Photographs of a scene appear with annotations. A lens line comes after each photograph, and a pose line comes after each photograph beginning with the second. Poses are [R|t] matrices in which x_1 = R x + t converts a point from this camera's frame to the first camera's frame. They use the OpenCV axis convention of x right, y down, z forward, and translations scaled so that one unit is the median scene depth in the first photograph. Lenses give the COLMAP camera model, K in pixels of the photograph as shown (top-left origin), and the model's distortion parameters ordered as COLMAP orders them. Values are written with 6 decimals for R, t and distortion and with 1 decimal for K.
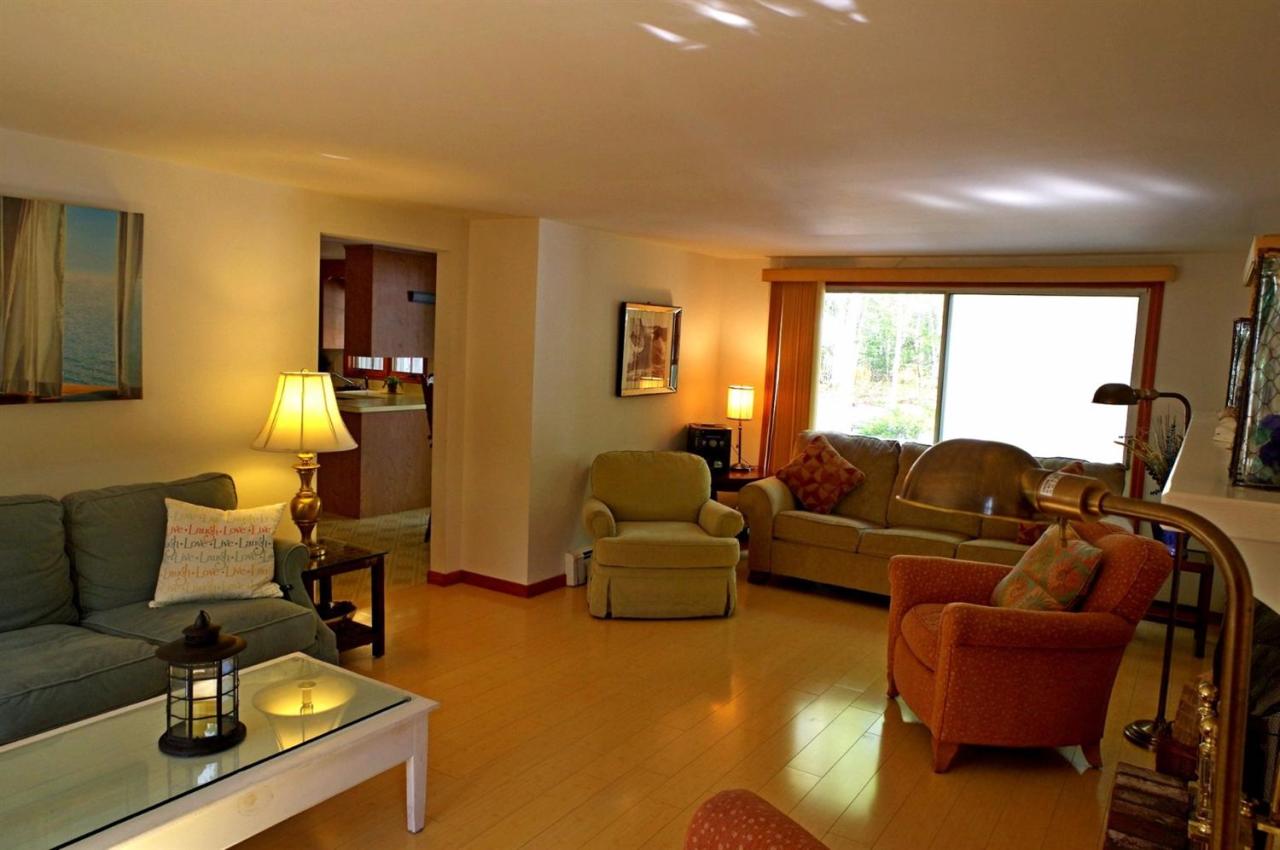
lens RADIAL K [[911.6, 0, 642.9], [0, 911.6, 431.7], [0, 0, 1]] dist [-0.055944, 0.110158]
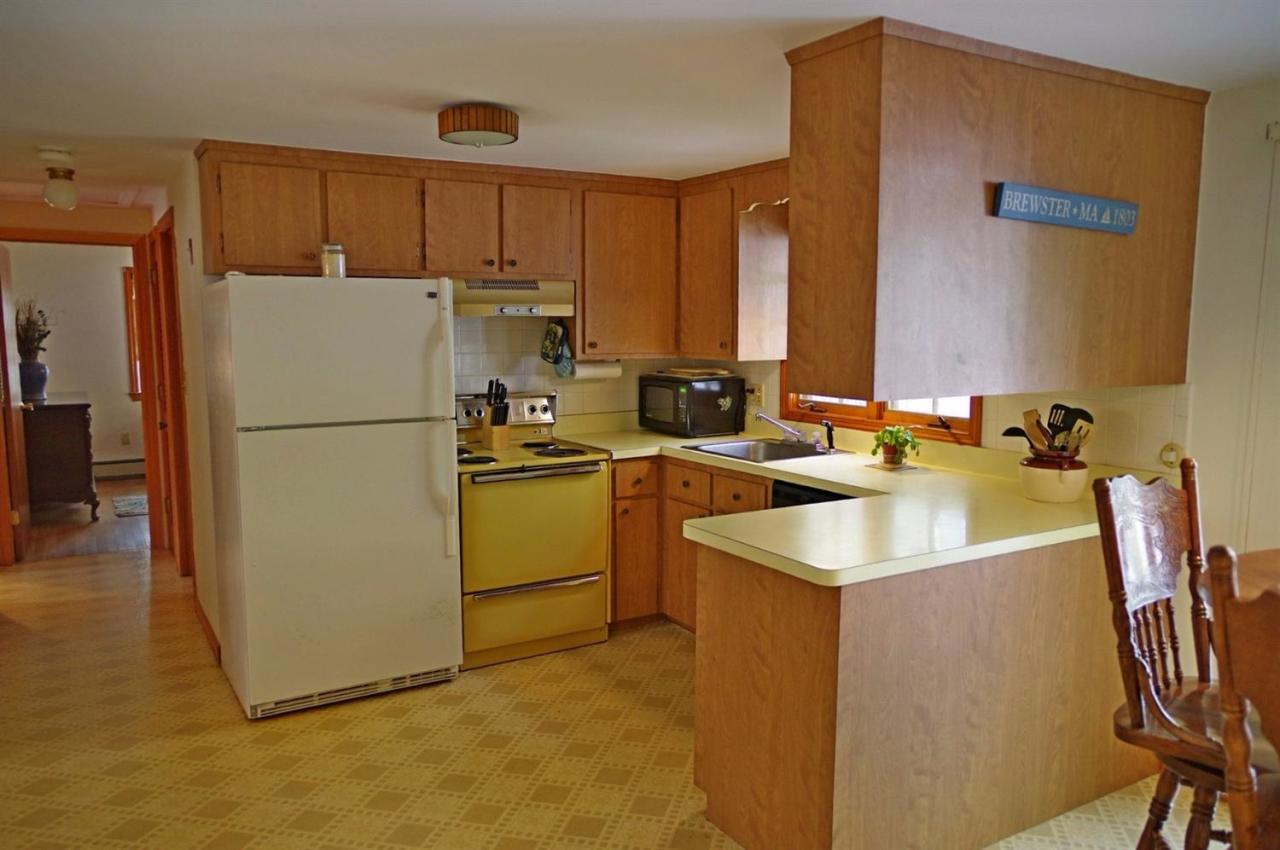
lens RADIAL K [[922.5, 0, 622.9], [0, 922.5, 430.6], [0, 0, 1]] dist [-0.001382, -0.000493]
pose [[0.887319, 0.013270, -0.460966, -0.193055], [-0.011896, 0.999912, 0.005887, -0.060460], [0.461003, 0.000260, 0.887398, 0.573154]]
